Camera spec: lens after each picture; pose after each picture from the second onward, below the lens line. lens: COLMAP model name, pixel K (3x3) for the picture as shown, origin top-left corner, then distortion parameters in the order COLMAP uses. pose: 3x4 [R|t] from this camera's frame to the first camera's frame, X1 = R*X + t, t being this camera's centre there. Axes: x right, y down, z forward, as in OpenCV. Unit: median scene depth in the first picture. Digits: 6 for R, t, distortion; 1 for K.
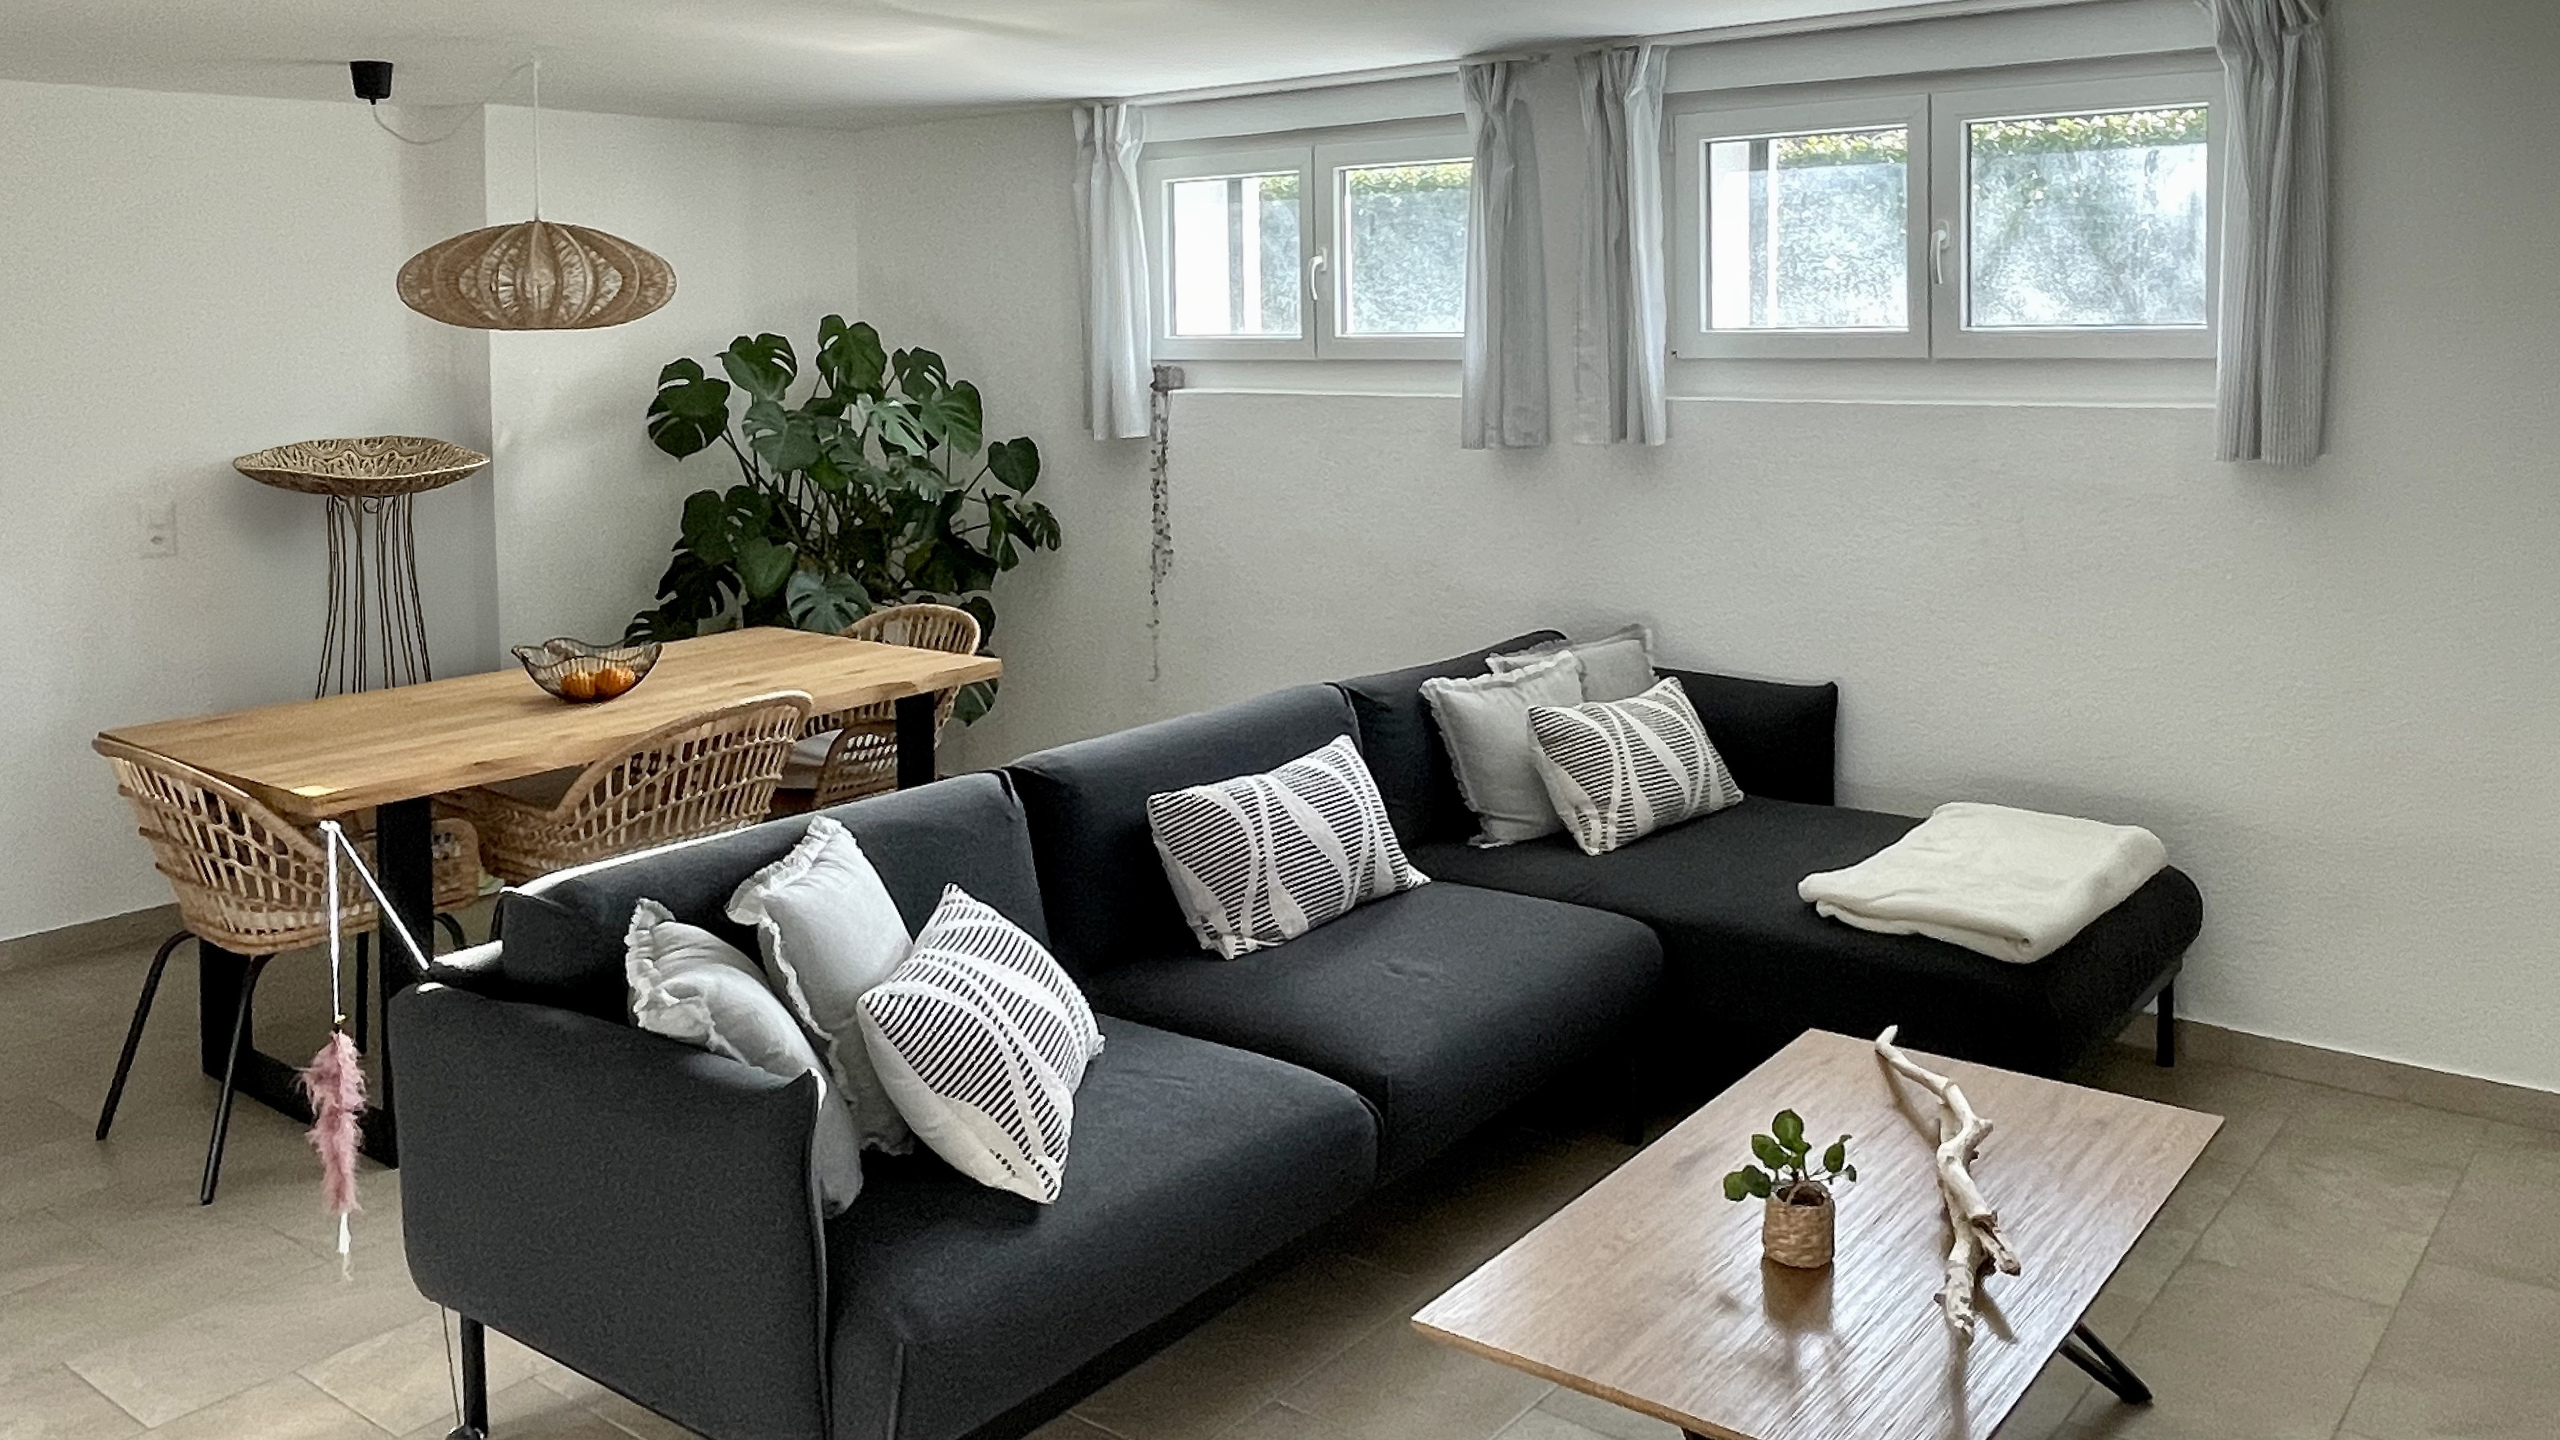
lens RADIAL K [[2125.4, 0, 1277.5], [0, 2125.4, 574.4], [0, 0, 1]] dist [-0.004411, 0.004219]
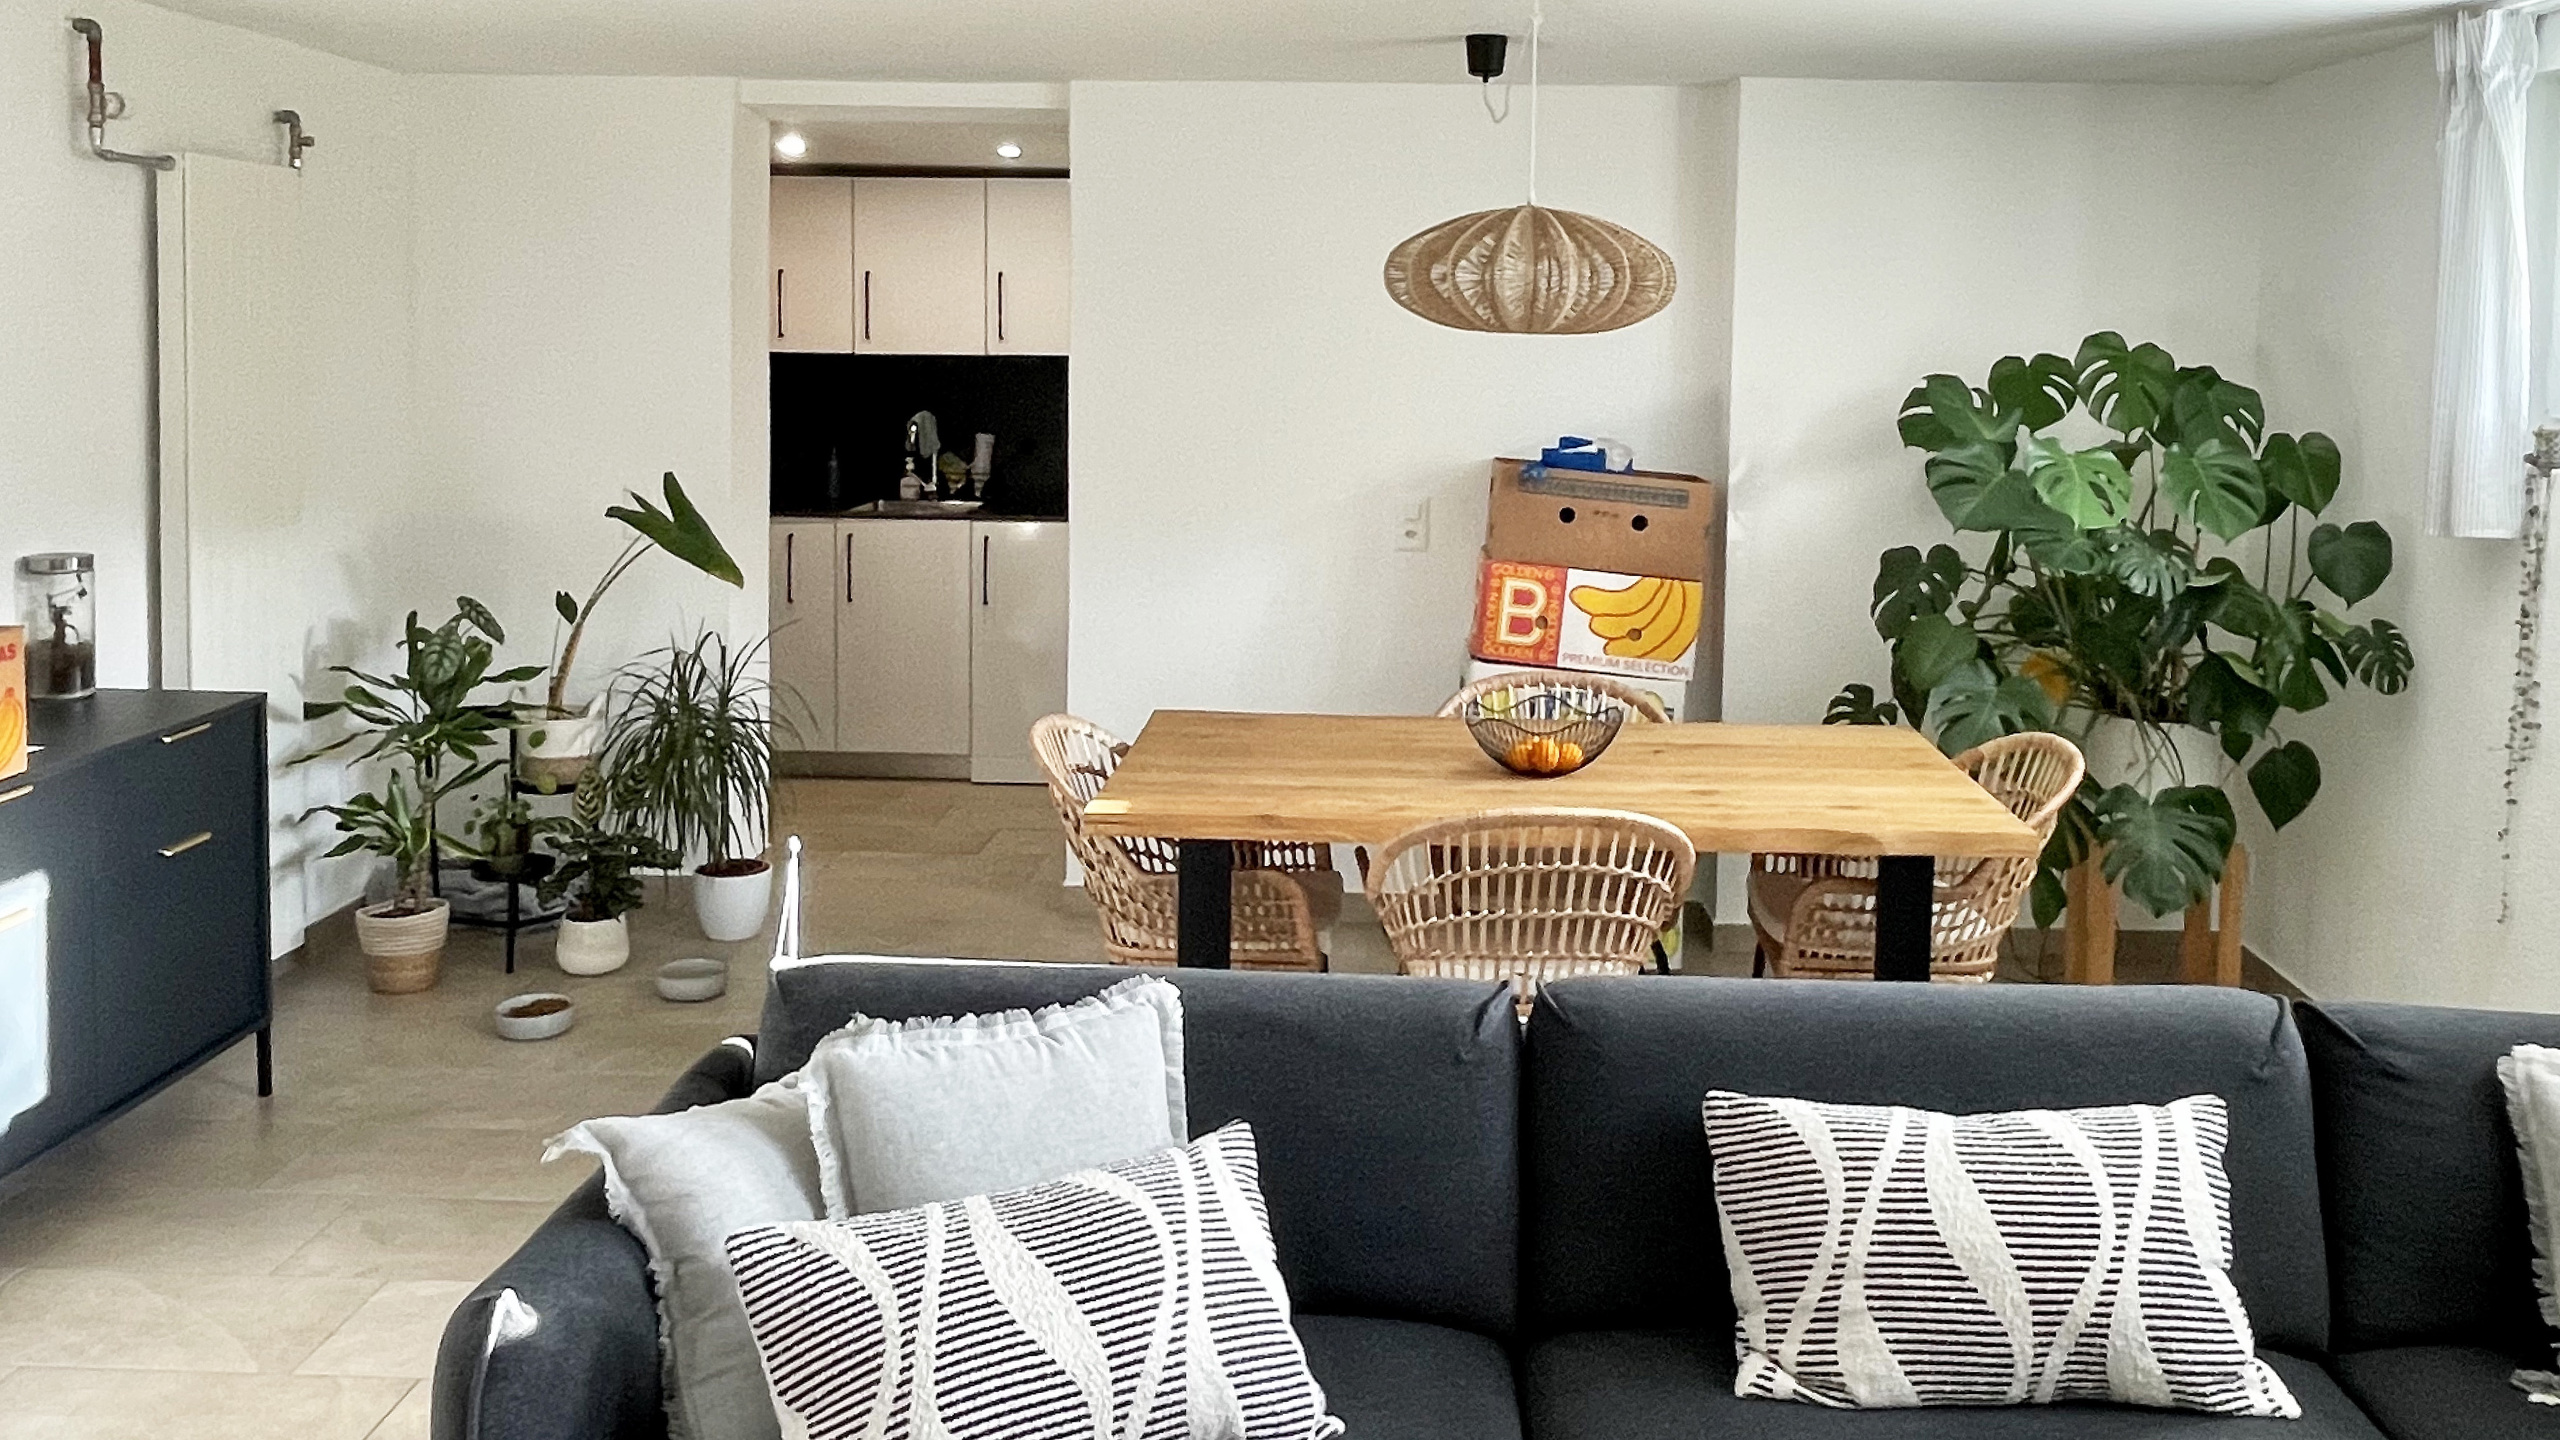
lens RADIAL K [[2125.4, 0, 1277.5], [0, 2125.4, 574.4], [0, 0, 1]] dist [-0.004411, 0.004219]
pose [[0.587052, 0.121042, -0.800449, 0.283042], [-0.126936, 0.990292, 0.056654, -0.054045], [0.799536, 0.068347, 0.596717, 0.410639]]
